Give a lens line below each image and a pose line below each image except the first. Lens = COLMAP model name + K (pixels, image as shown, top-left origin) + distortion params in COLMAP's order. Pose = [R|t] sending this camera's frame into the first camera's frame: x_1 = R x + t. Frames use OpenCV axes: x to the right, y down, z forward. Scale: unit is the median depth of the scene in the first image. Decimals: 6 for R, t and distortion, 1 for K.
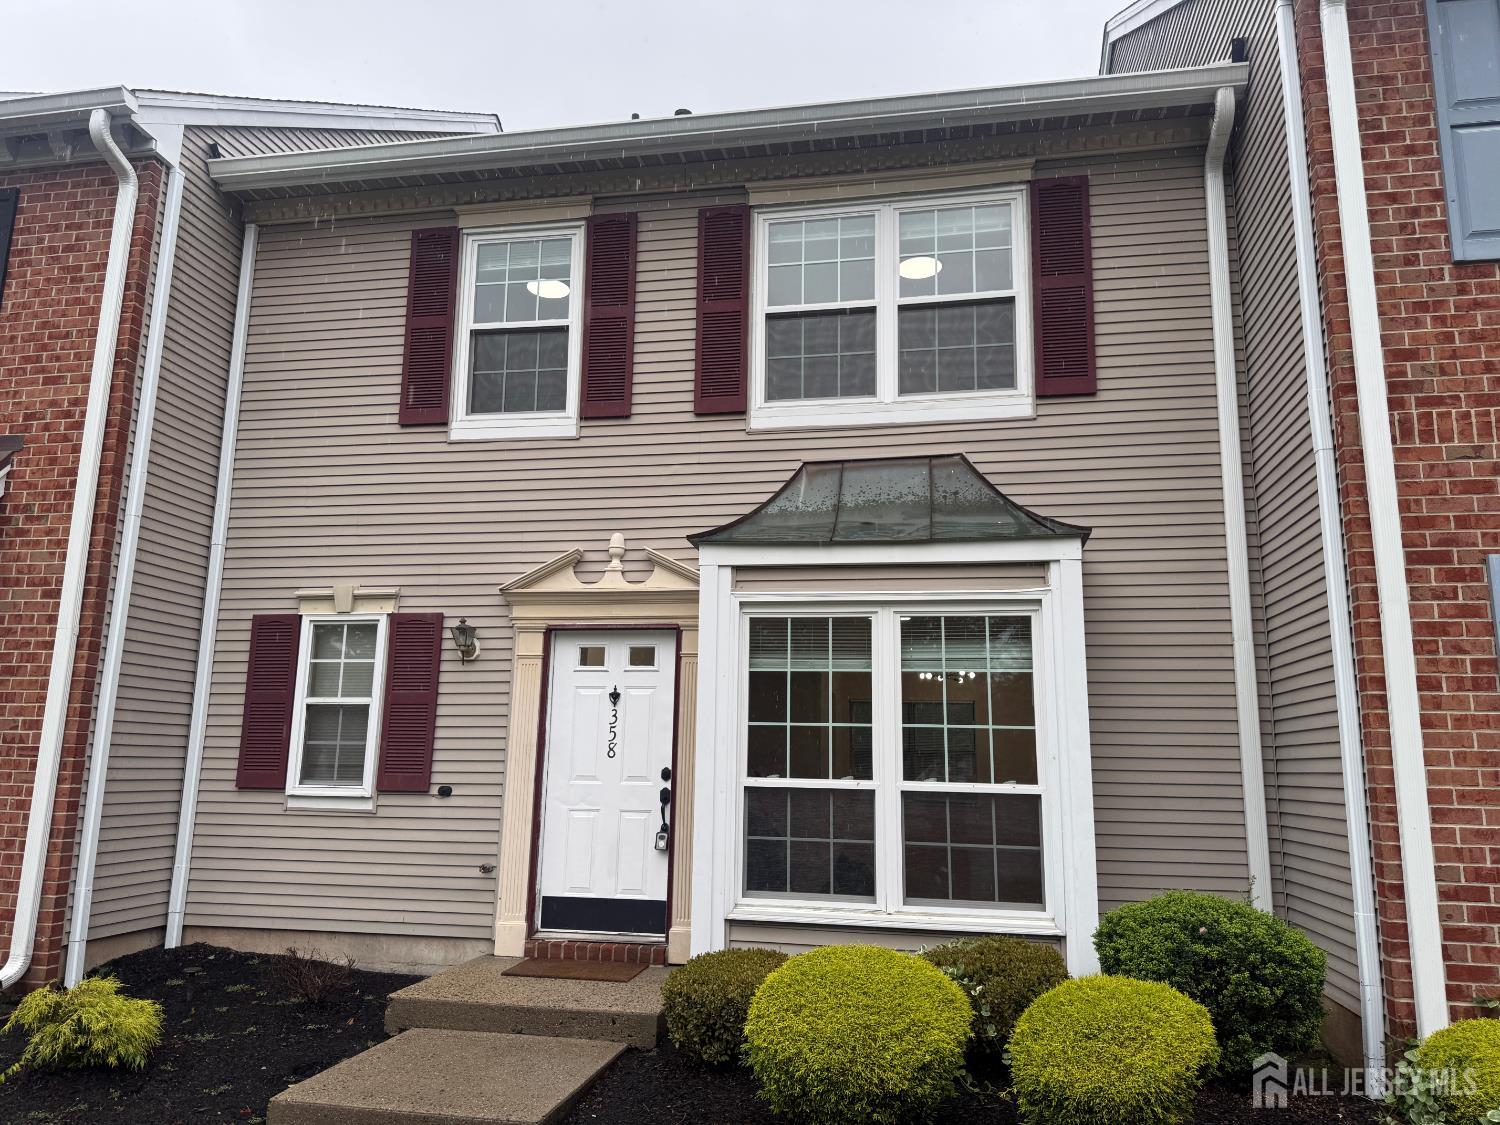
lens RADIAL K [[1056.9, 0, 750.0], [0, 1056.9, 562.5], [0, 0, 1]] dist [0.072567, -0.075630]
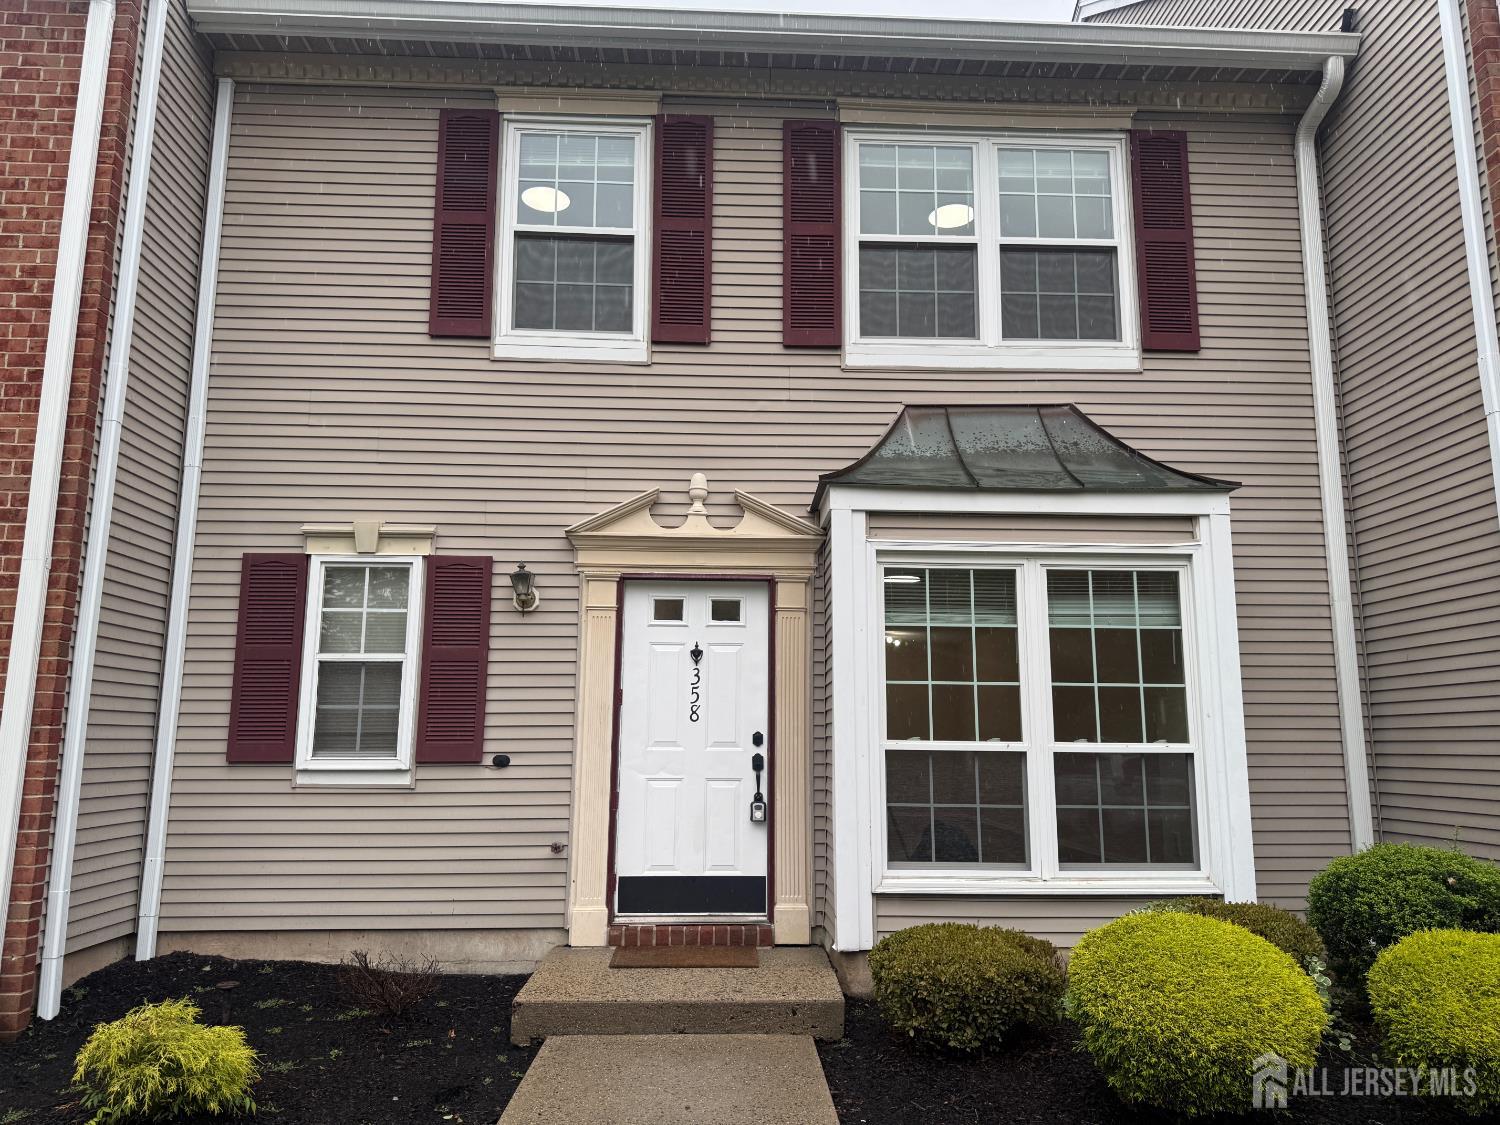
lens RADIAL K [[1059.3, 0, 750.0], [0, 1059.3, 562.5], [0, 0, 1]] dist [0.052401, -0.045155]
pose [[0.973126, 0.025532, 0.228852, -0.293505], [-0.030606, 0.999358, 0.018649, 0.030884], [-0.228229, -0.025152, 0.973283, 0.117800]]
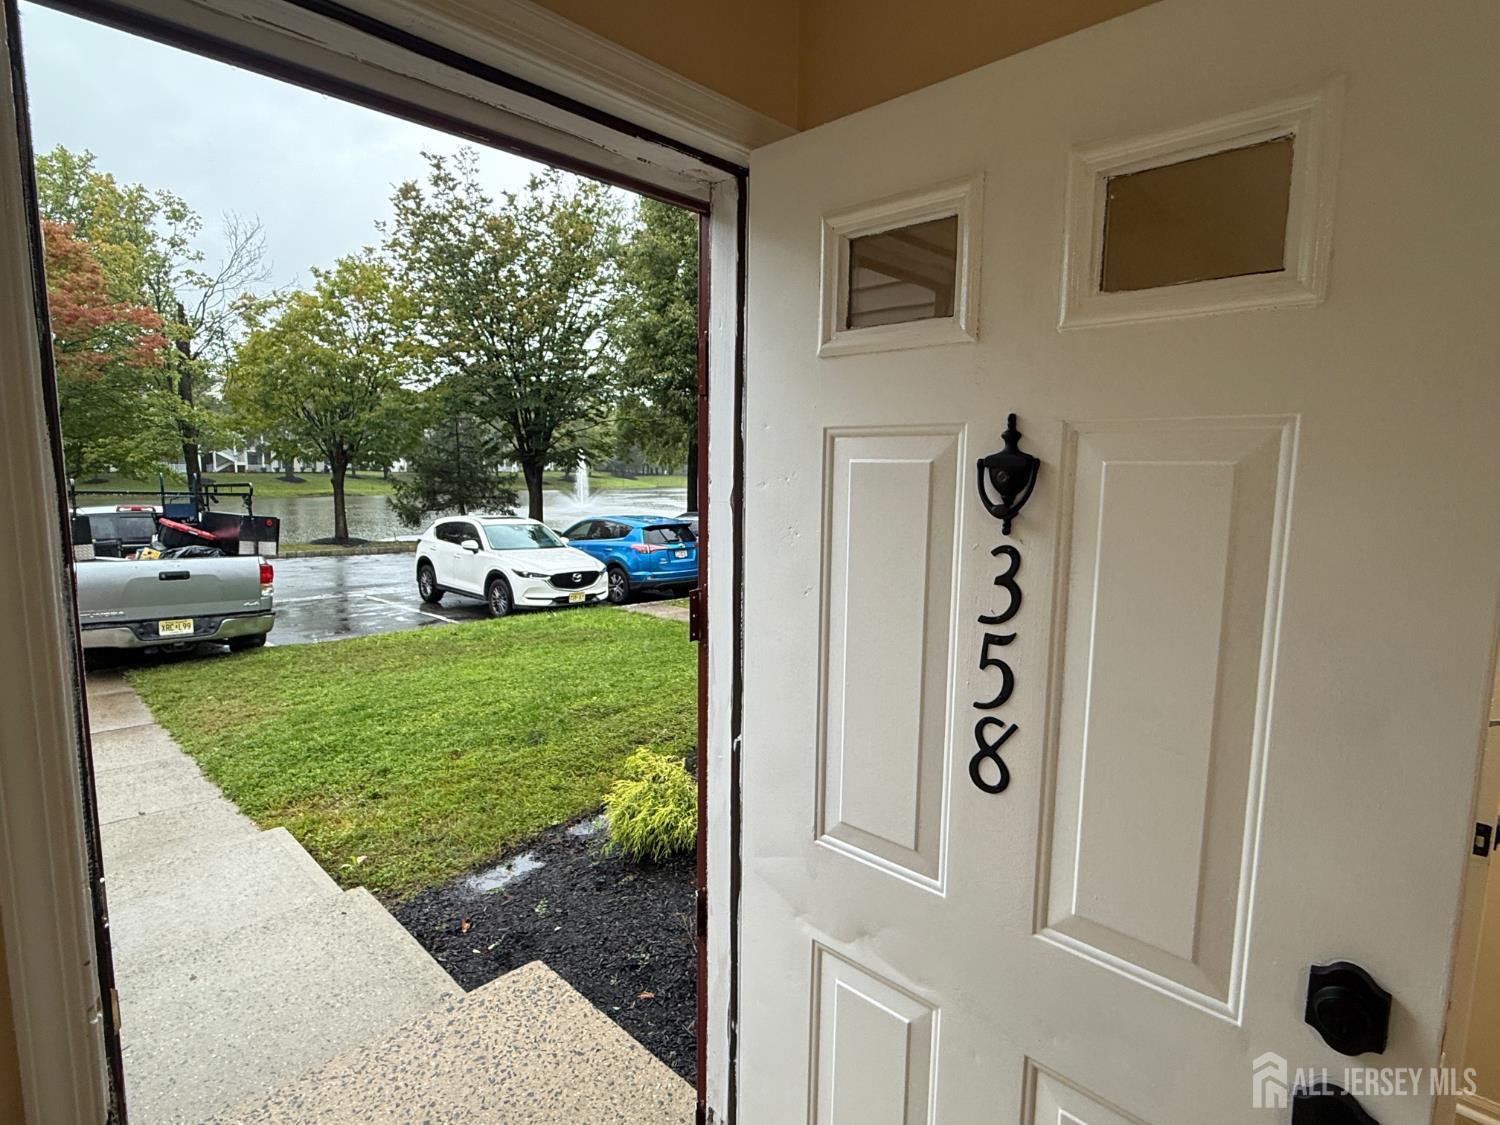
lens RADIAL K [[784.2, 0, 750.0], [0, 784.2, 562.5], [0, 0, 1]] dist [-0.000420, -0.000052]
pose [[0.834681, 0.061403, -0.547301, -0.091560], [0.104952, 0.957819, 0.267521, 0.101172], [0.540642, -0.280735, 0.793029, 0.873991]]
